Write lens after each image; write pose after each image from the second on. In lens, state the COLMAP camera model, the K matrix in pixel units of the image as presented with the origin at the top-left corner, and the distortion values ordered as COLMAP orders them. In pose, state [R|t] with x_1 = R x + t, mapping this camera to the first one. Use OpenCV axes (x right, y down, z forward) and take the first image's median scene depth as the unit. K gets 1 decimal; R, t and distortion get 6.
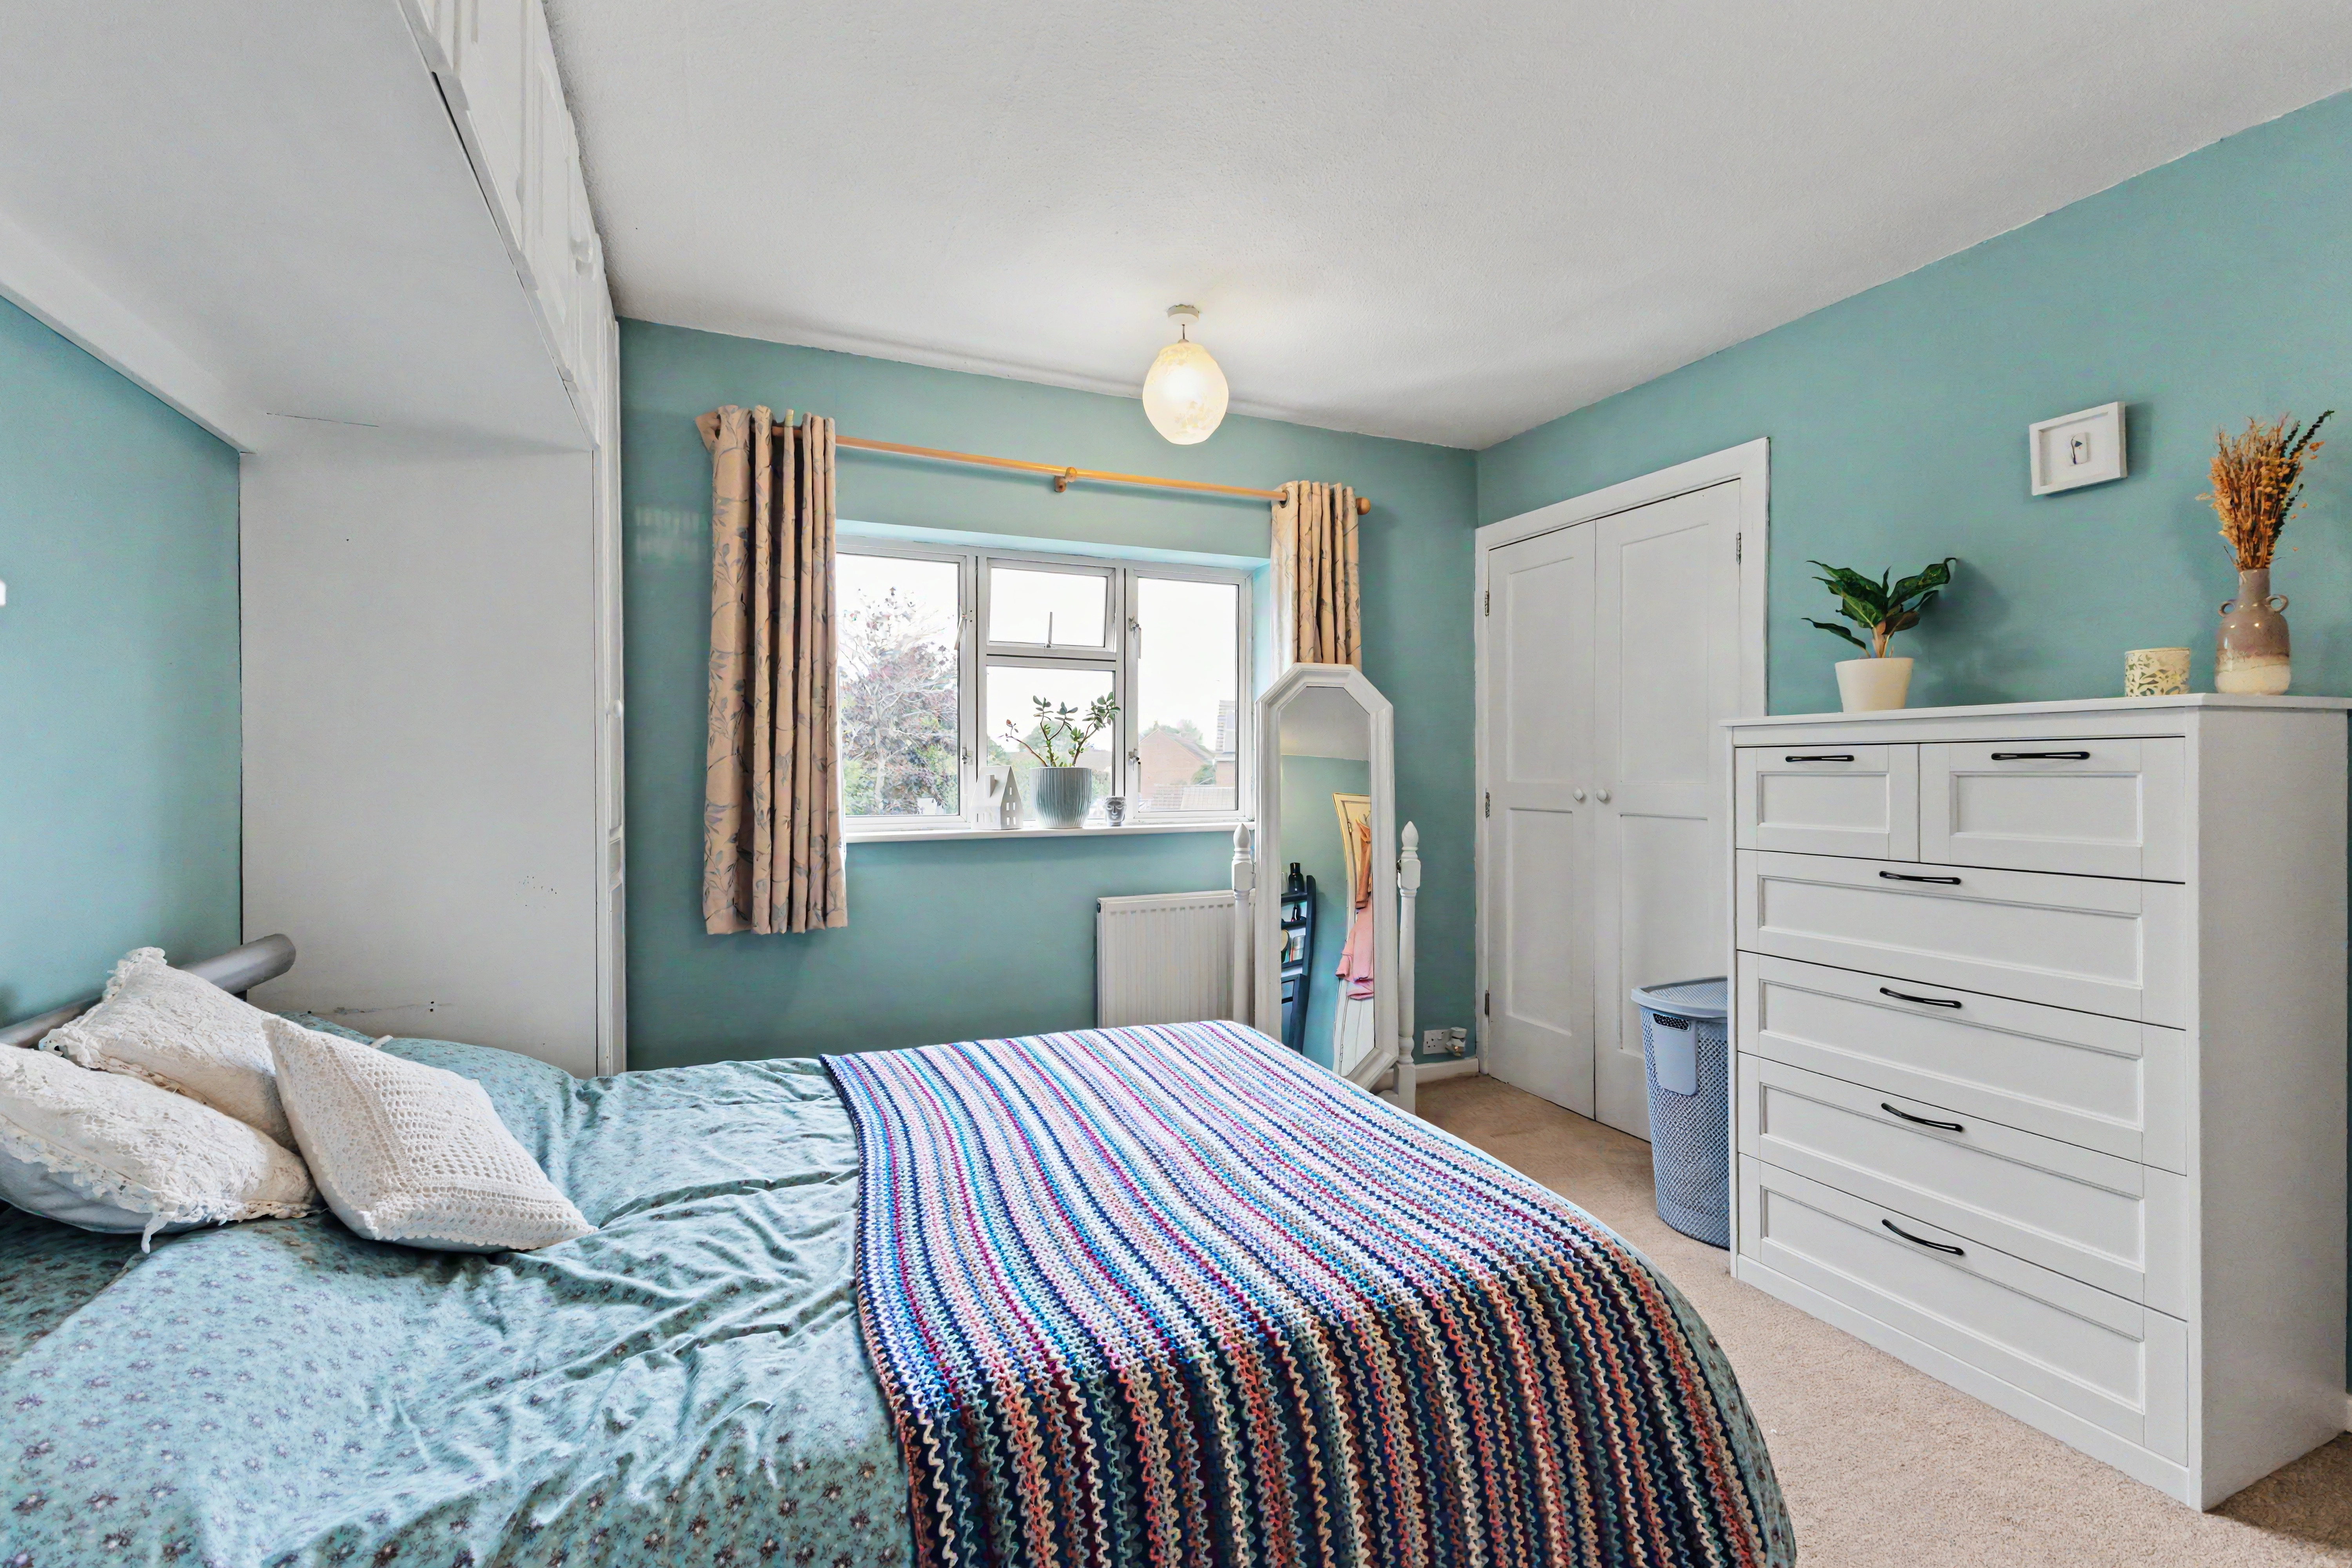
lens RADIAL K [[1017.3, 0, 1181.9], [0, 1017.3, 781.6], [0, 0, 1]] dist [0.013392, -0.000446]
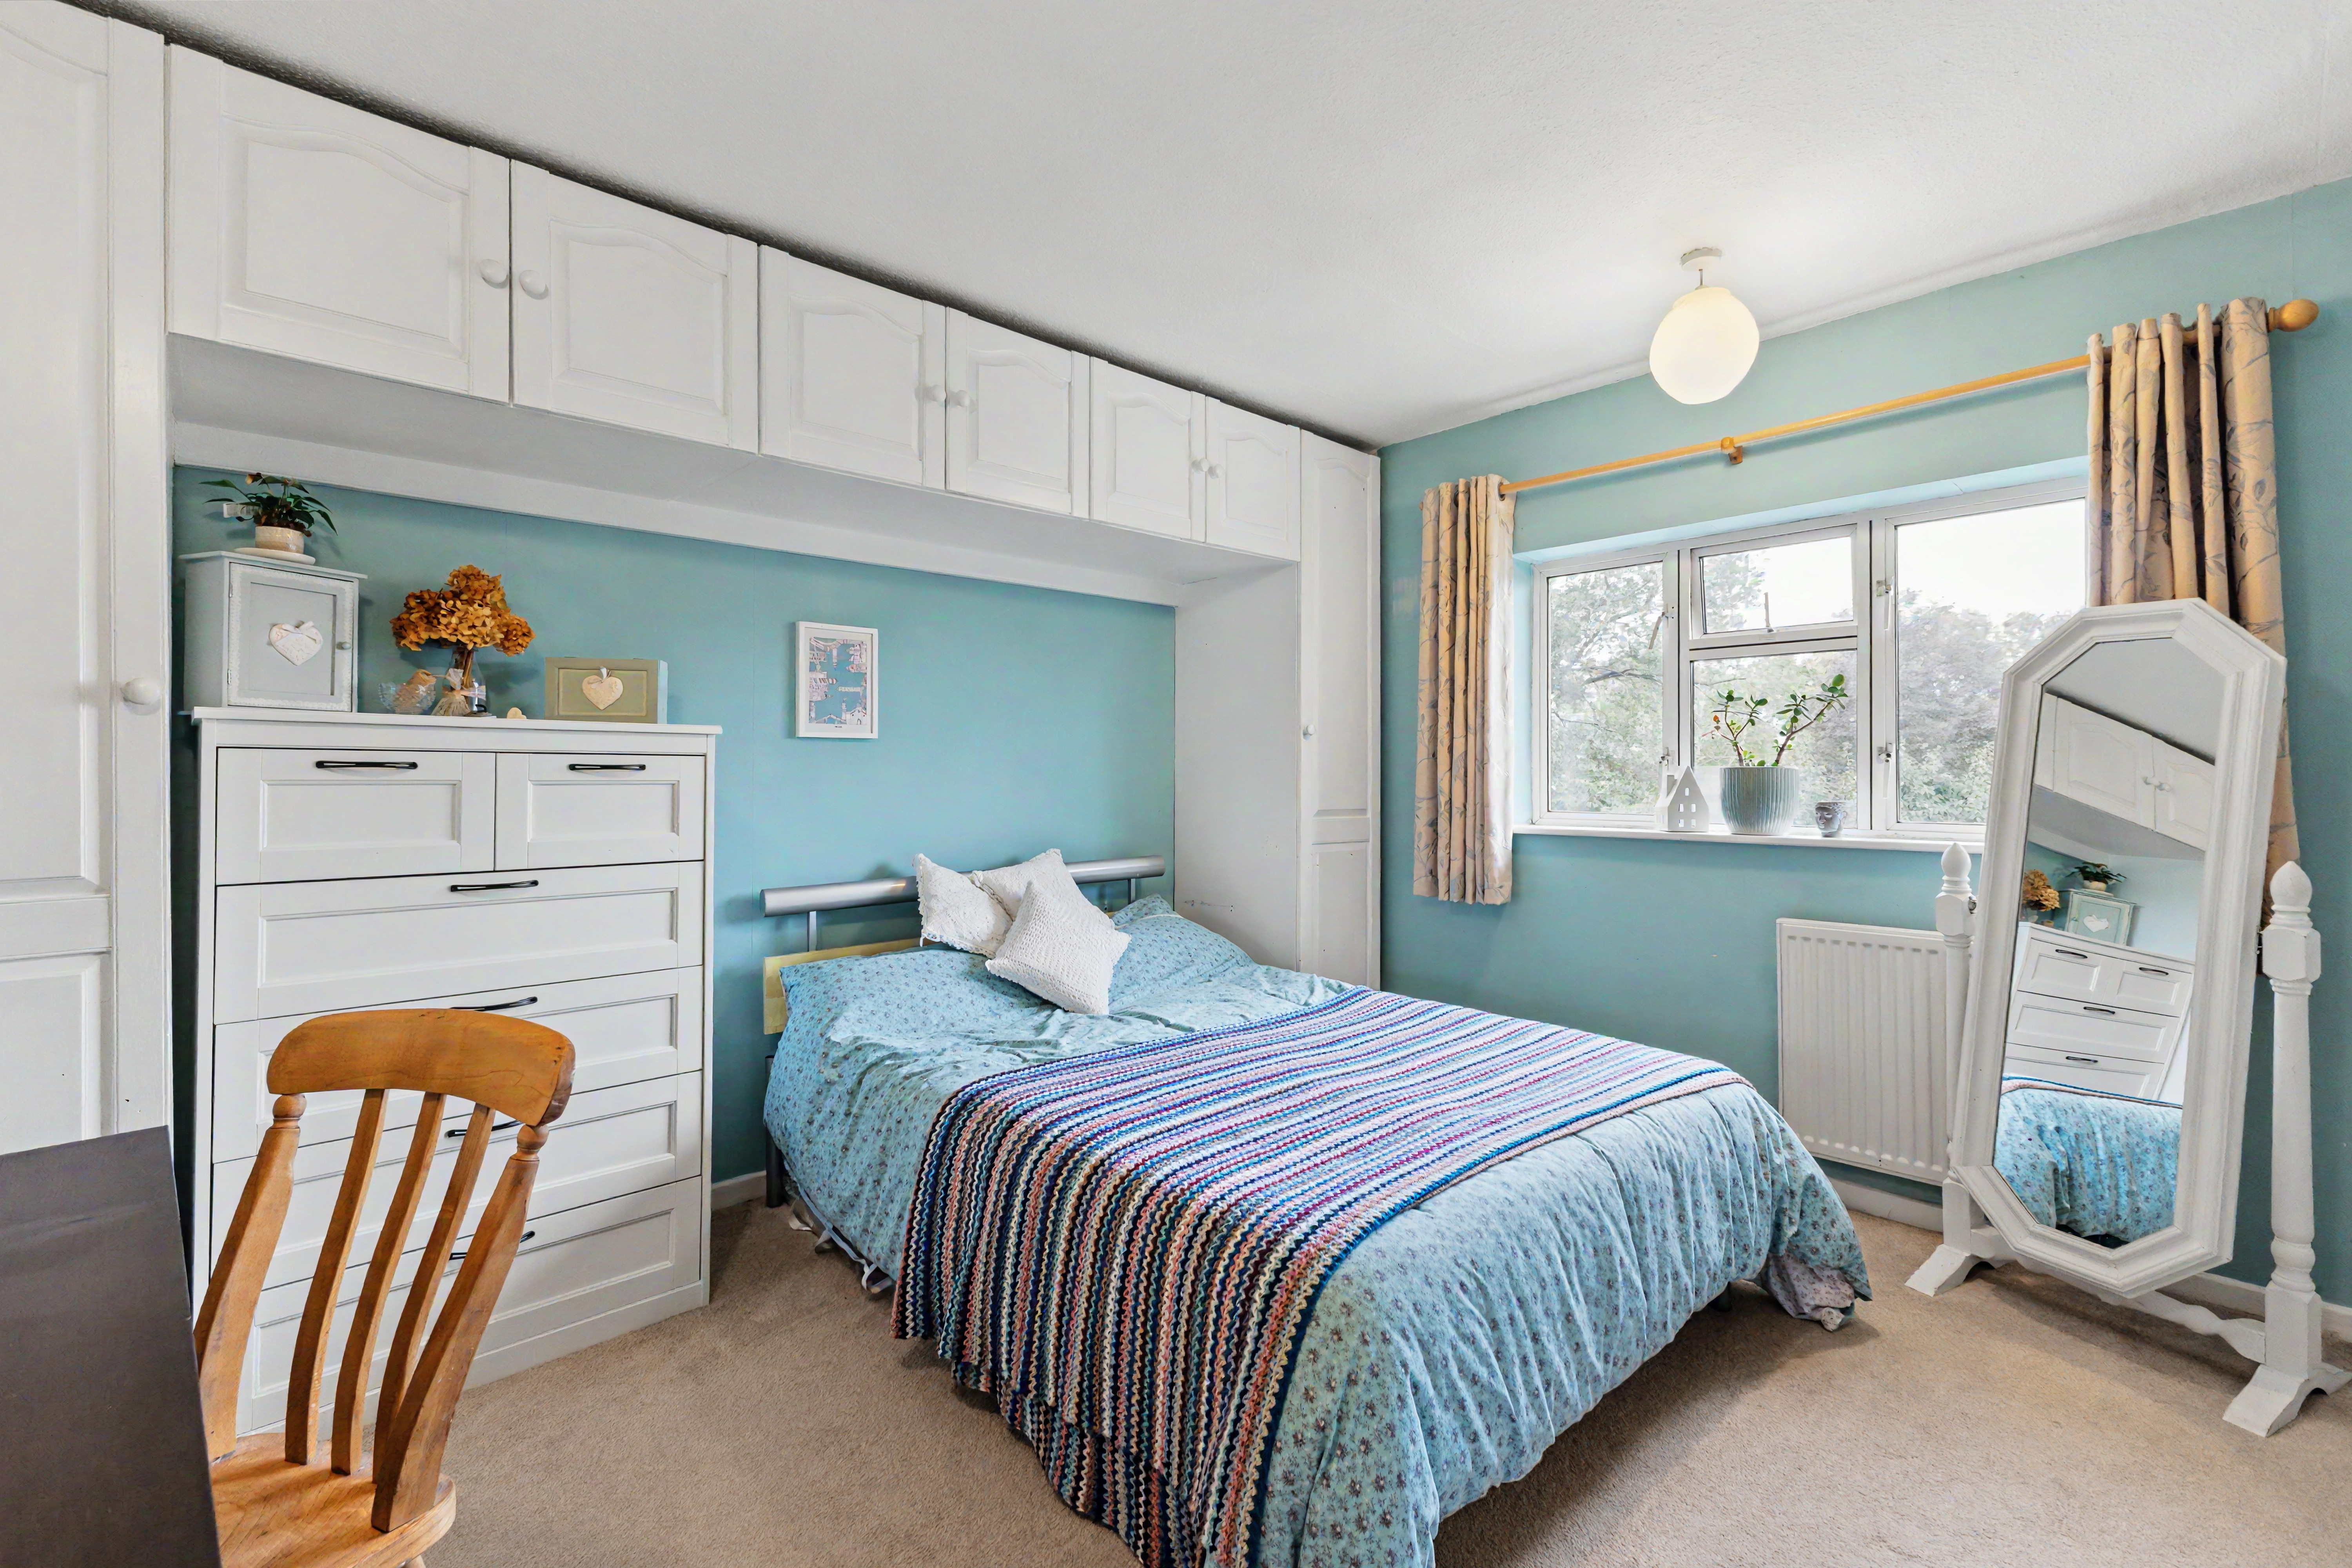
lens RADIAL K [[1017.3, 0, 1184.5], [0, 1017.3, 767.9], [0, 0, 1]] dist [0.013392, -0.000446]
pose [[0.338655, 0.000061, -0.940910, 0.621019], [-0.008709, 0.999957, -0.003069, -0.006926], [0.940870, 0.009233, 0.338641, 0.251952]]
